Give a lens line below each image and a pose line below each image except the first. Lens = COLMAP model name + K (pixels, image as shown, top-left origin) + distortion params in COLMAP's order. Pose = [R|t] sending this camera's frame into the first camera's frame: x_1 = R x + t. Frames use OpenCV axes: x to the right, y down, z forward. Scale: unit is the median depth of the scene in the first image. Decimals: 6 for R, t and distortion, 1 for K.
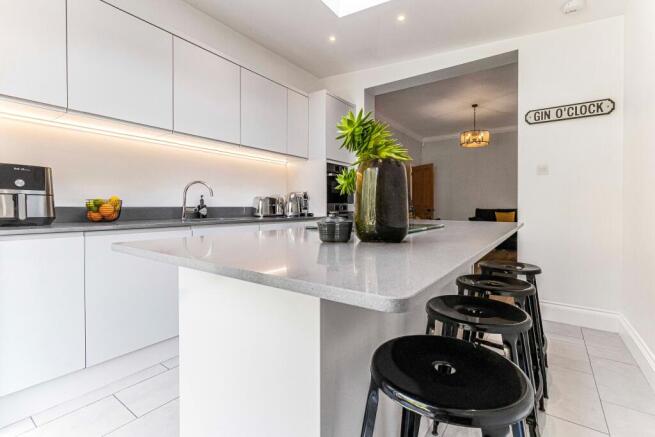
lens RADIAL K [[309.4, 0, 326.5], [0, 309.4, 213.2], [0, 0, 1]] dist [-0.000513, 0.000122]
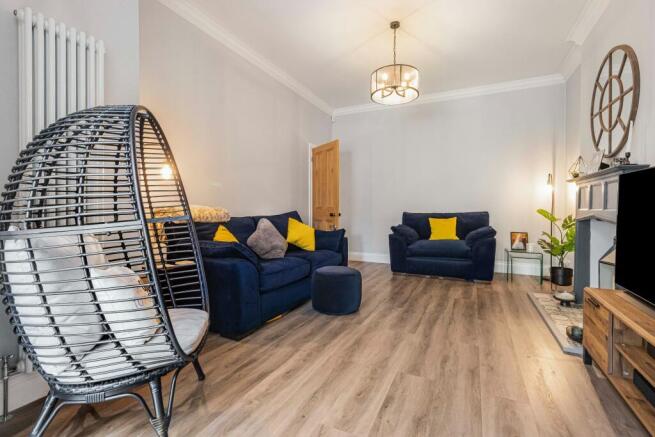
lens RADIAL K [[309.4, 0, 327.9], [0, 309.4, 215.2], [0, 0, 1]] dist [-0.000513, 0.000122]
pose [[0.984671, 0.003114, 0.174397, 0.208235], [-0.003517, 0.999992, 0.002002, -0.010564], [-0.174389, -0.002585, 0.984673, 0.373337]]
